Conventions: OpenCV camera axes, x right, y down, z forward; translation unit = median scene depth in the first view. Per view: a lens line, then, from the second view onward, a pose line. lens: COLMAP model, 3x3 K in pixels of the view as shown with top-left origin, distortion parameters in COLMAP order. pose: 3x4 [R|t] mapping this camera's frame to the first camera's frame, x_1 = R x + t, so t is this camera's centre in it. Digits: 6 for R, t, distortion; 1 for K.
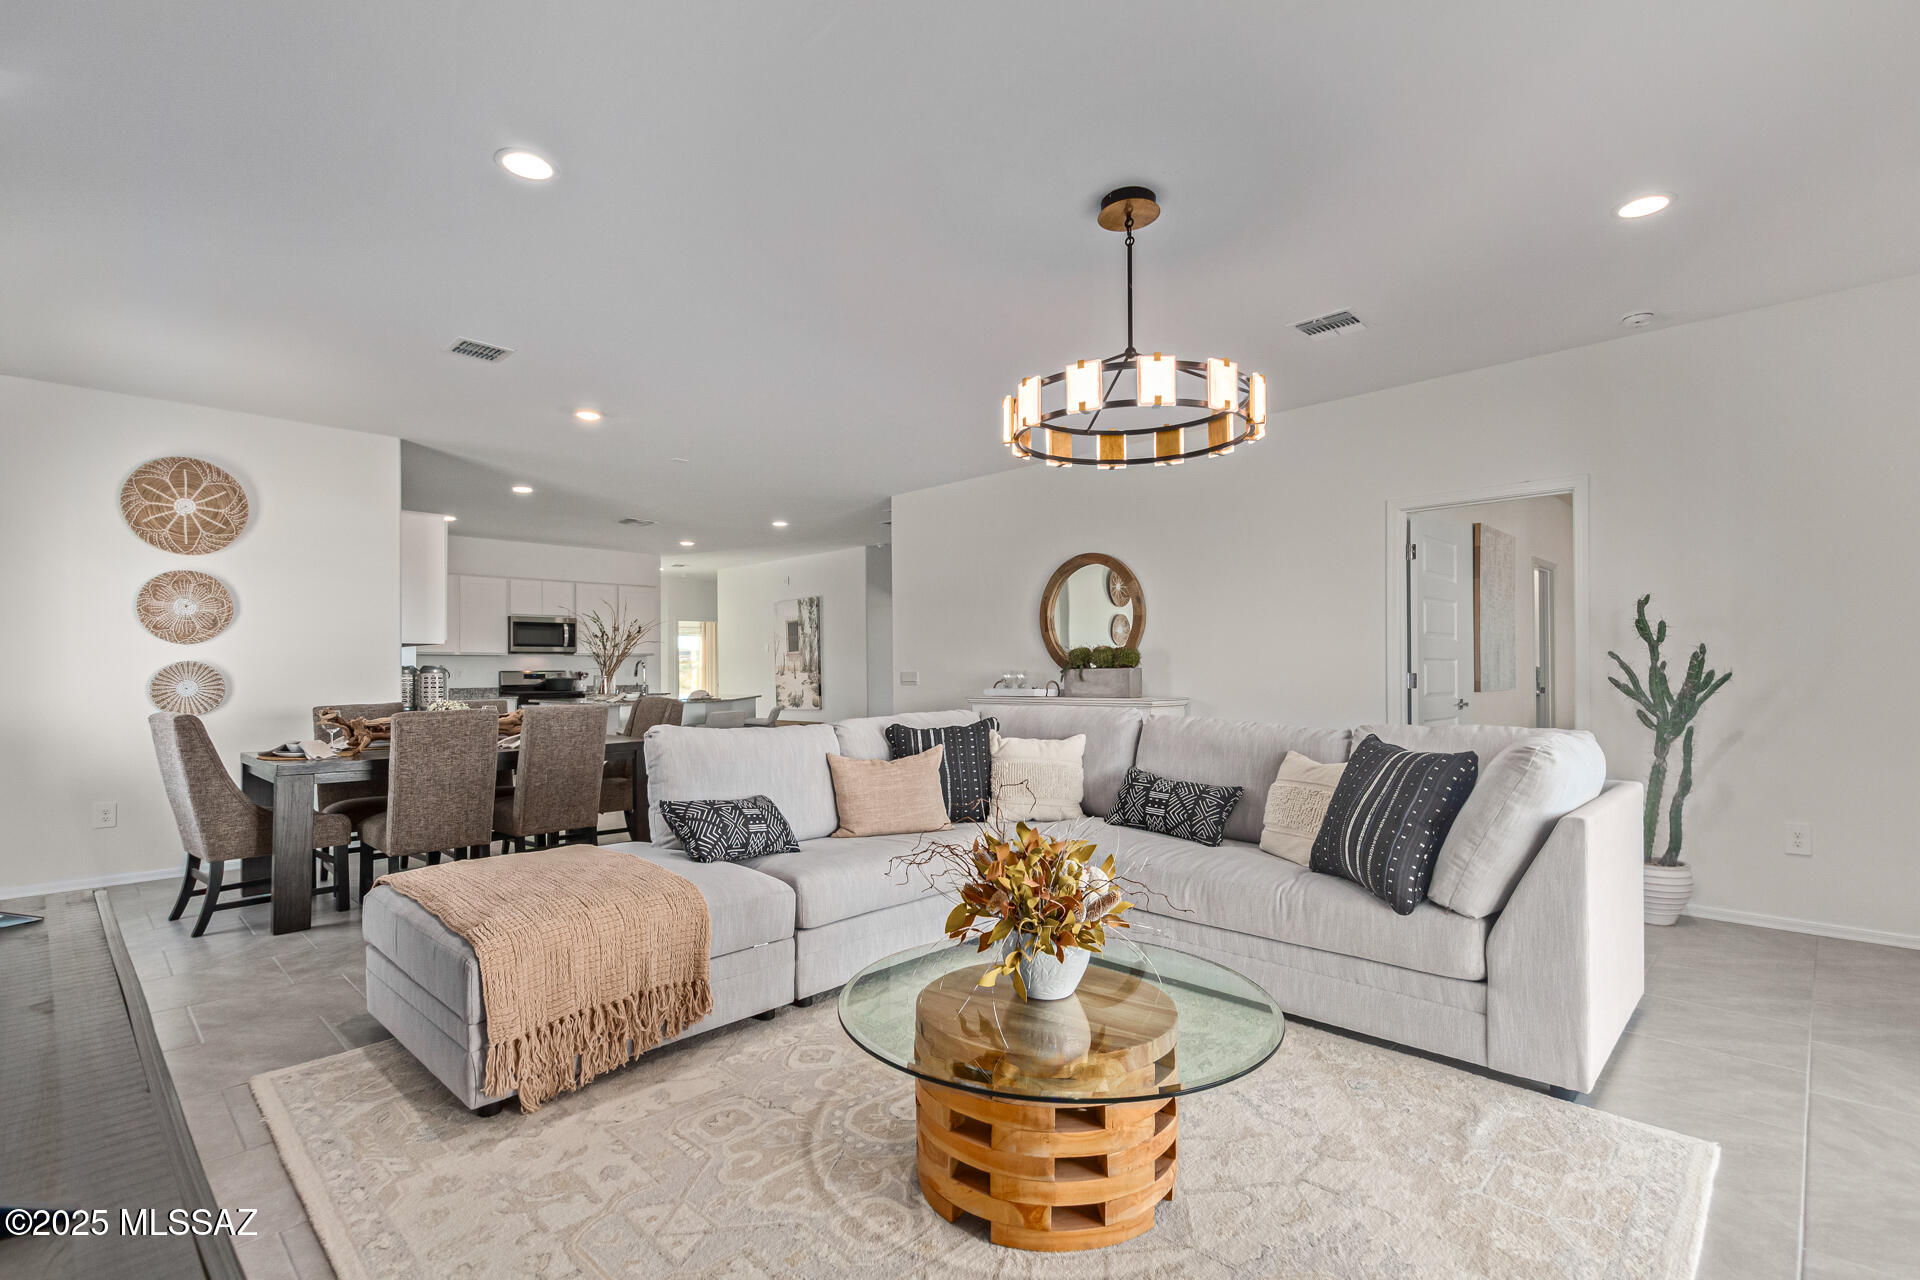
lens RADIAL K [[896.9, 0, 963.8], [0, 896.9, 664.3], [0, 0, 1]] dist [0.004261, 0.000501]
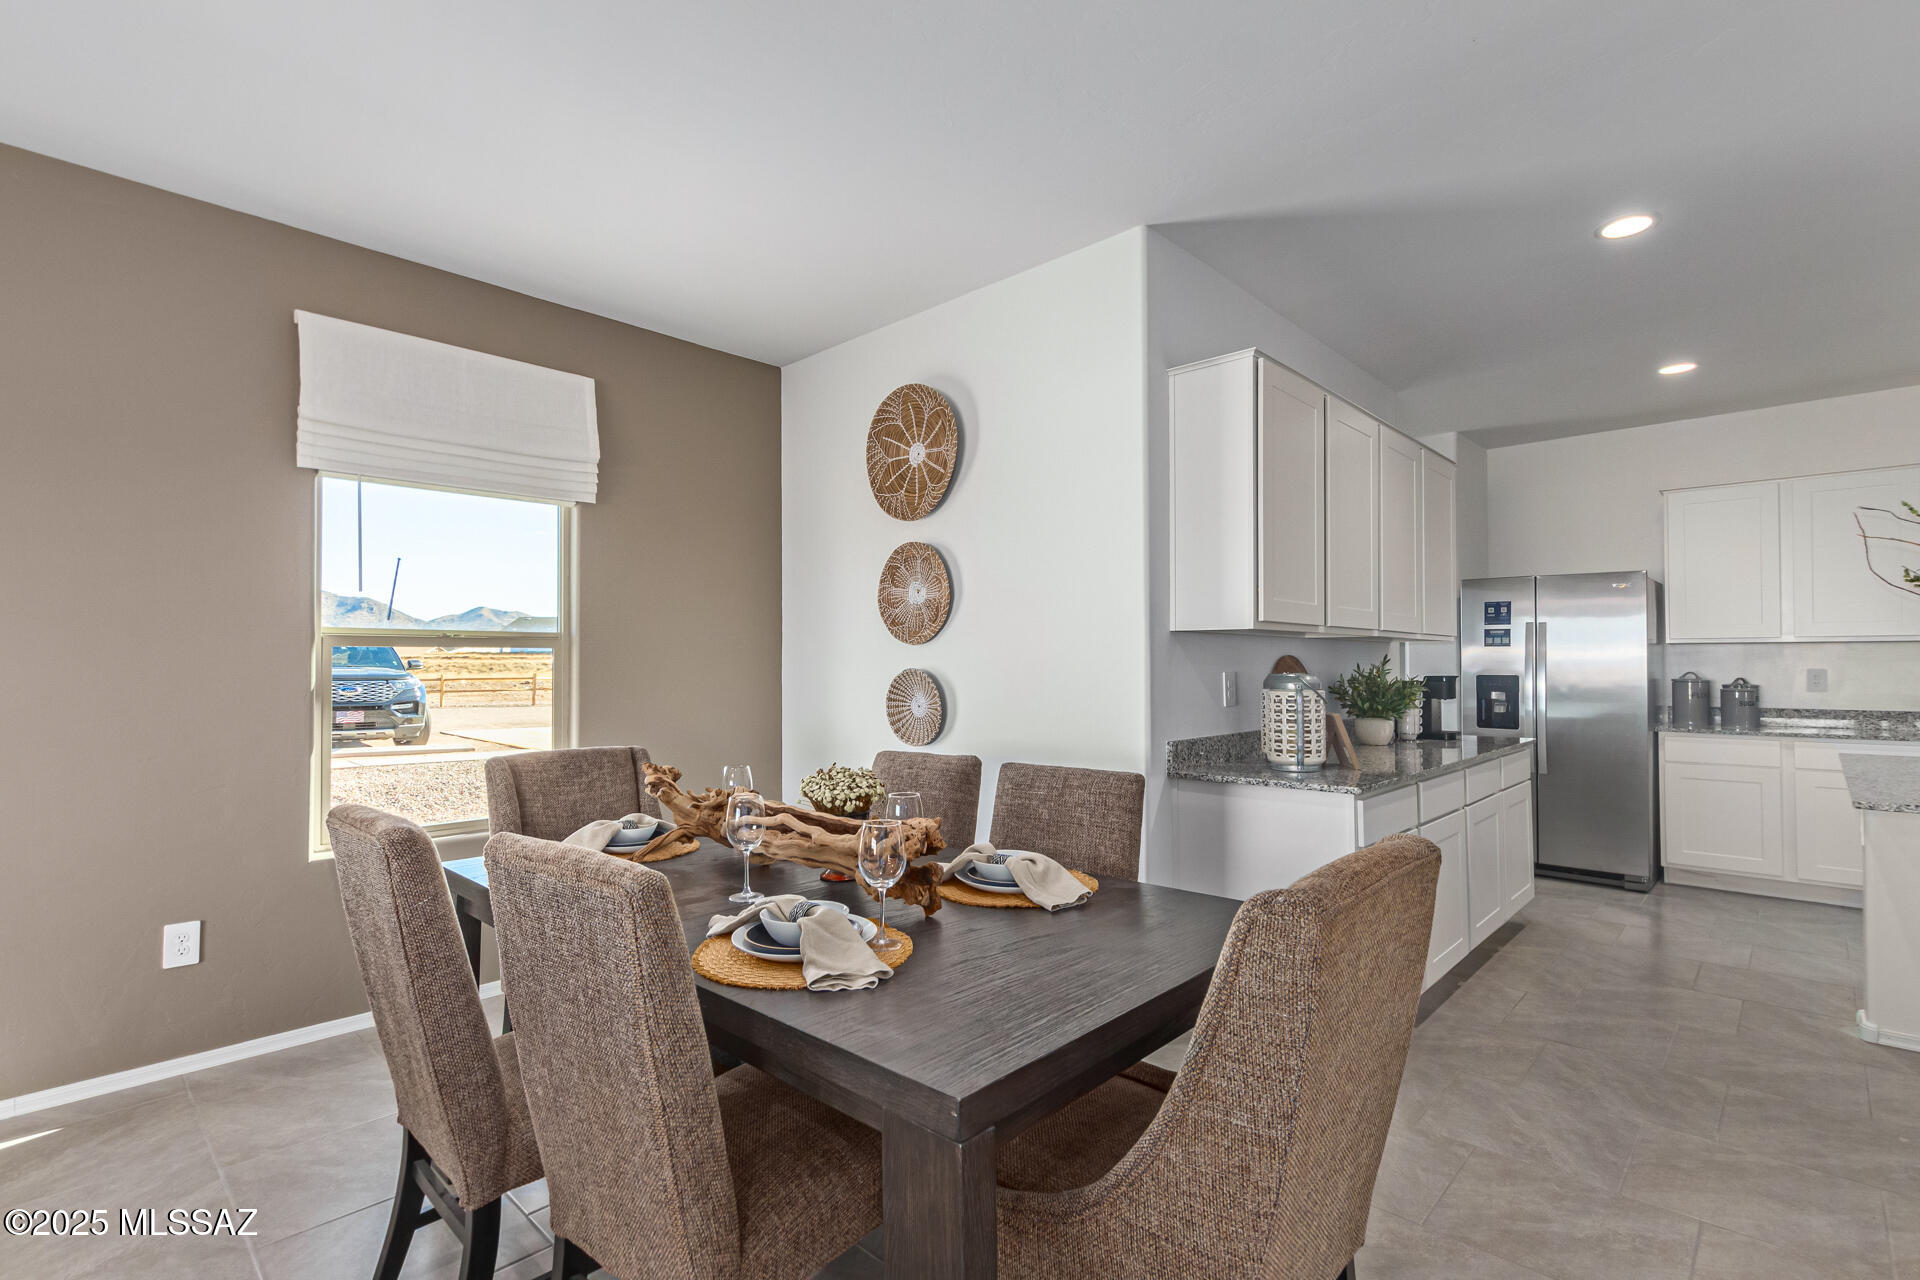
lens RADIAL K [[896.9, 0, 944.7], [0, 896.9, 654.2], [0, 0, 1]] dist [0.004261, 0.000501]
pose [[0.007098, -0.006317, -0.999955, -0.072850], [0.009330, 0.999937, -0.006251, -0.004821], [0.999931, -0.009285, 0.007156, 0.515419]]
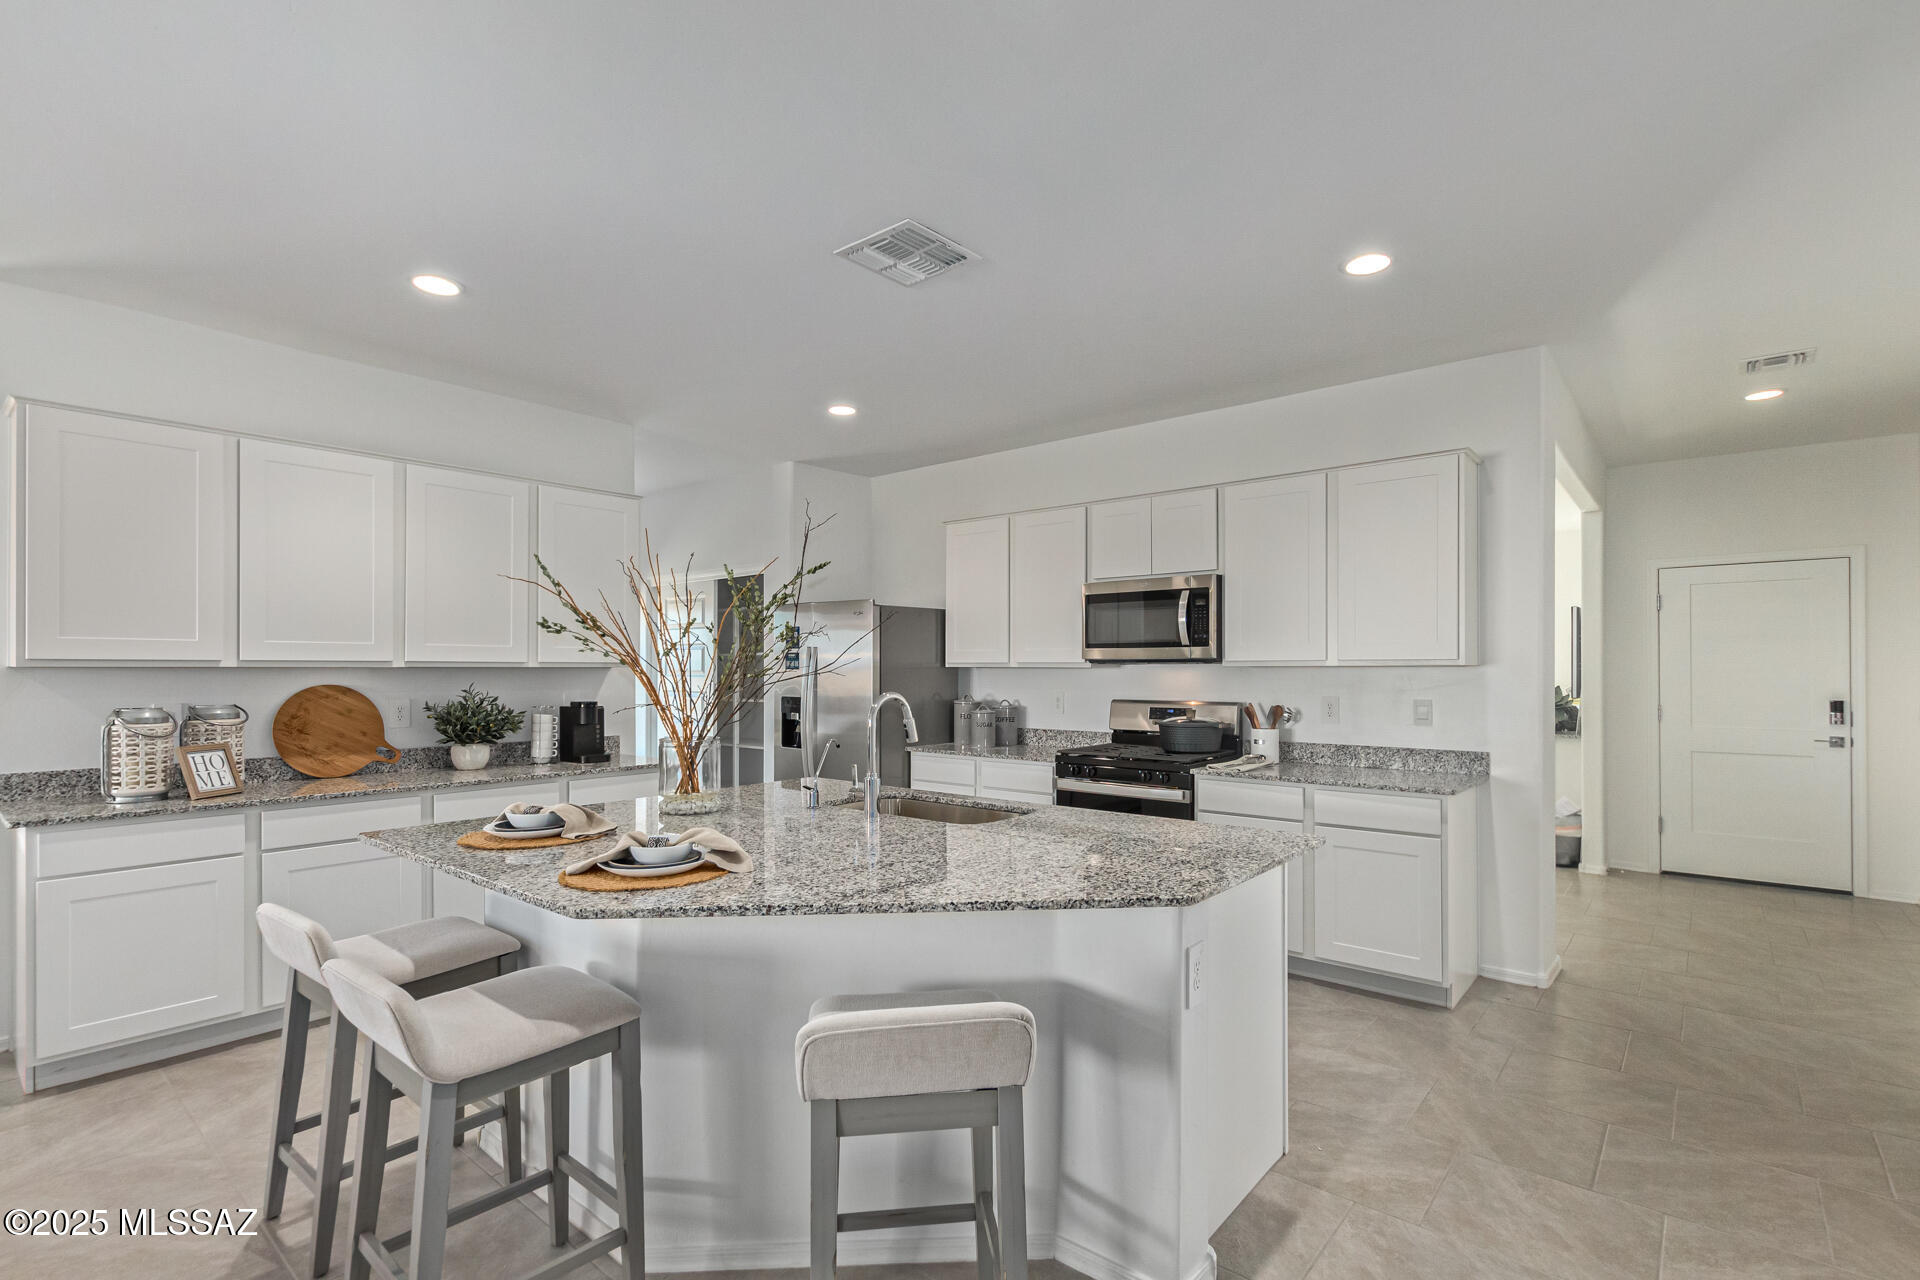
lens RADIAL K [[896.9, 0, 953.9], [0, 896.9, 642.7], [0, 0, 1]] dist [0.004261, 0.000501]
pose [[0.067351, -0.023441, -0.997454, -0.040941], [0.004290, 0.999722, -0.023205, -0.012648], [0.997720, -0.002717, 0.067433, 0.899489]]
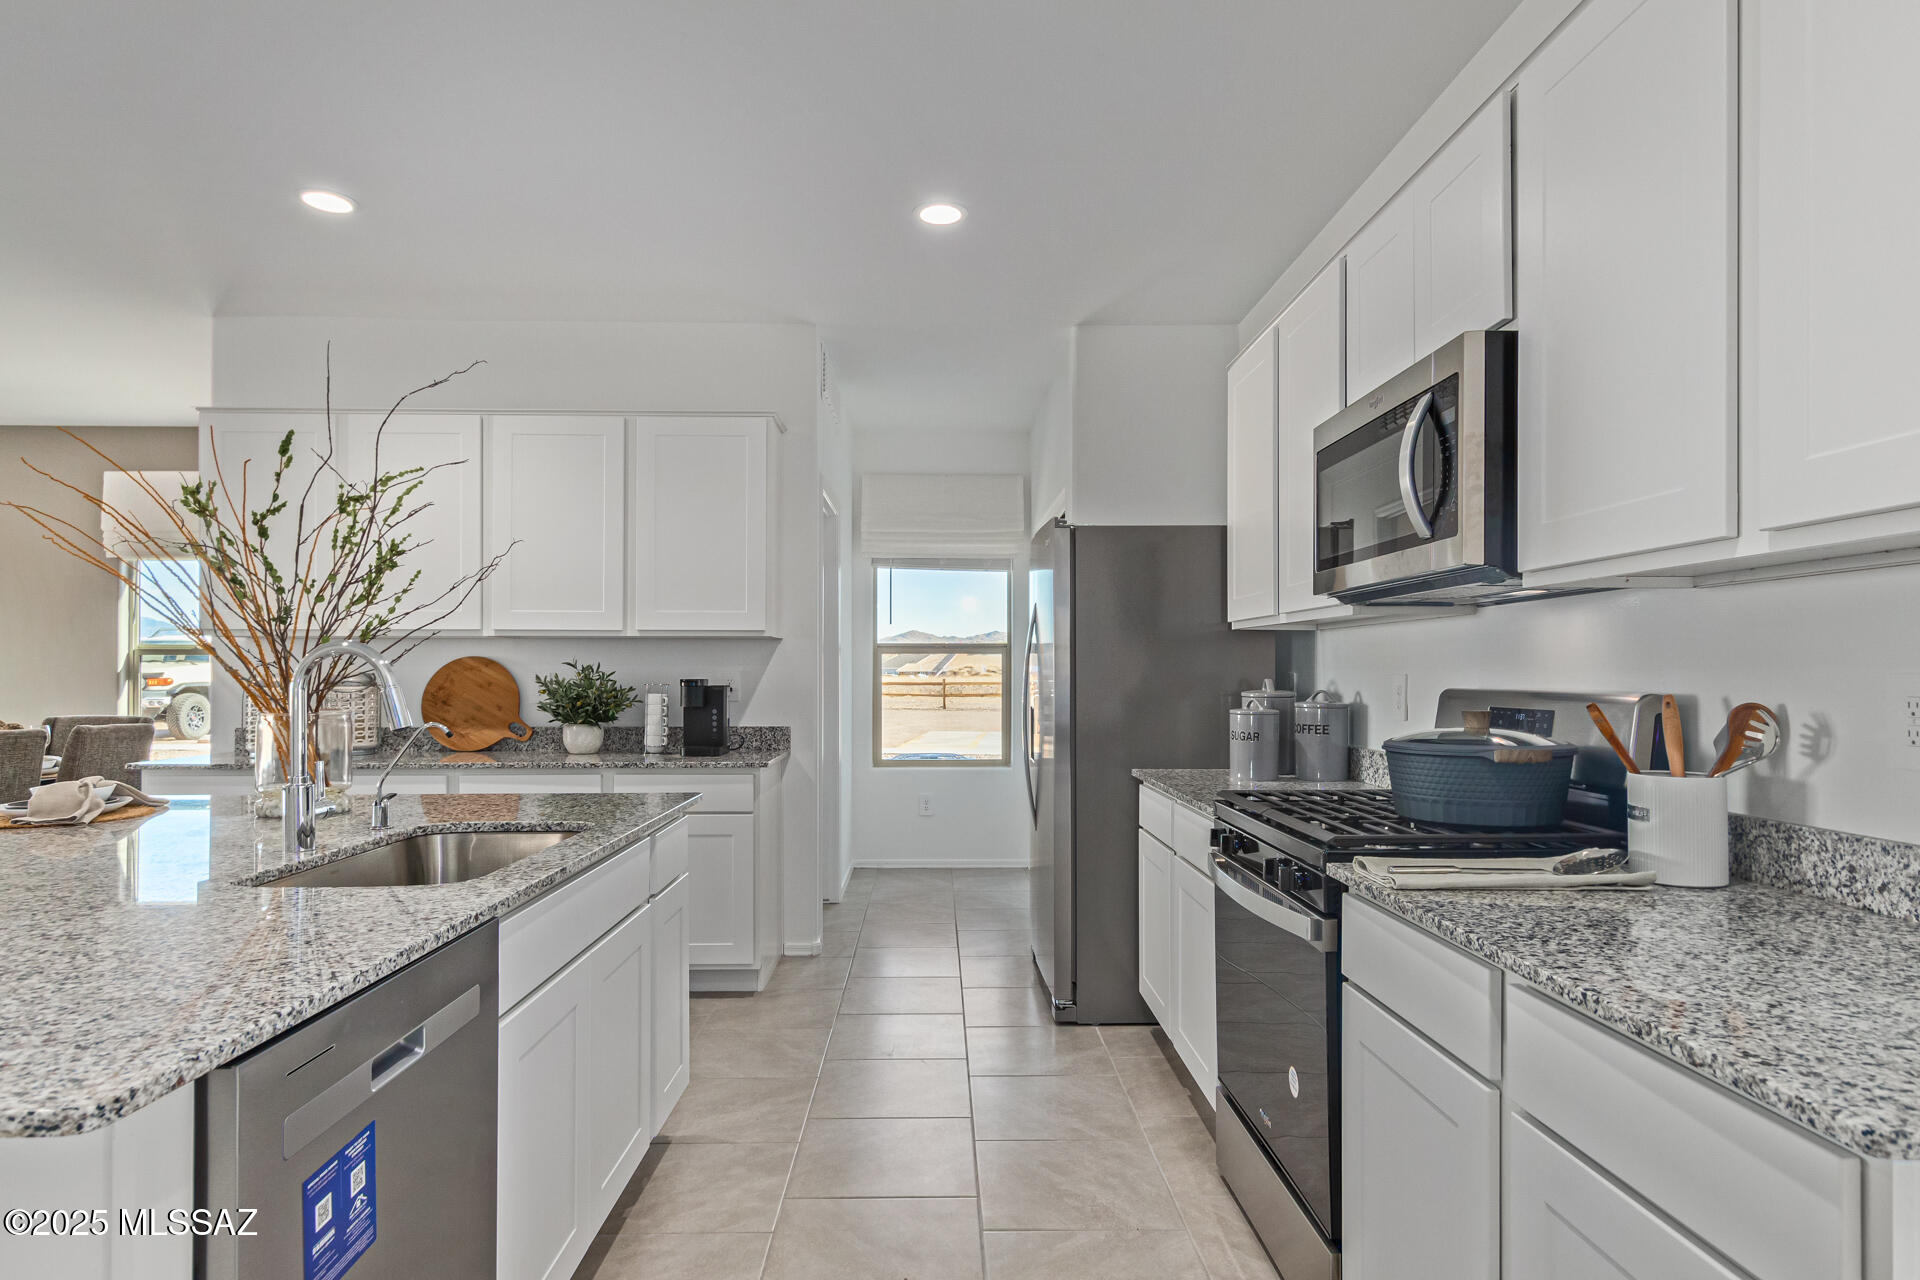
lens RADIAL K [[1060.3, 0, 963.2], [0, 1060.3, 656.2], [0, 0, 1]] dist [-0.016695, 0.000567]
pose [[-0.696981, -0.008476, -0.717040, -0.268670], [0.004181, 0.999865, -0.015884, 0.003046], [0.717078, -0.014069, -0.696851, 1.114621]]
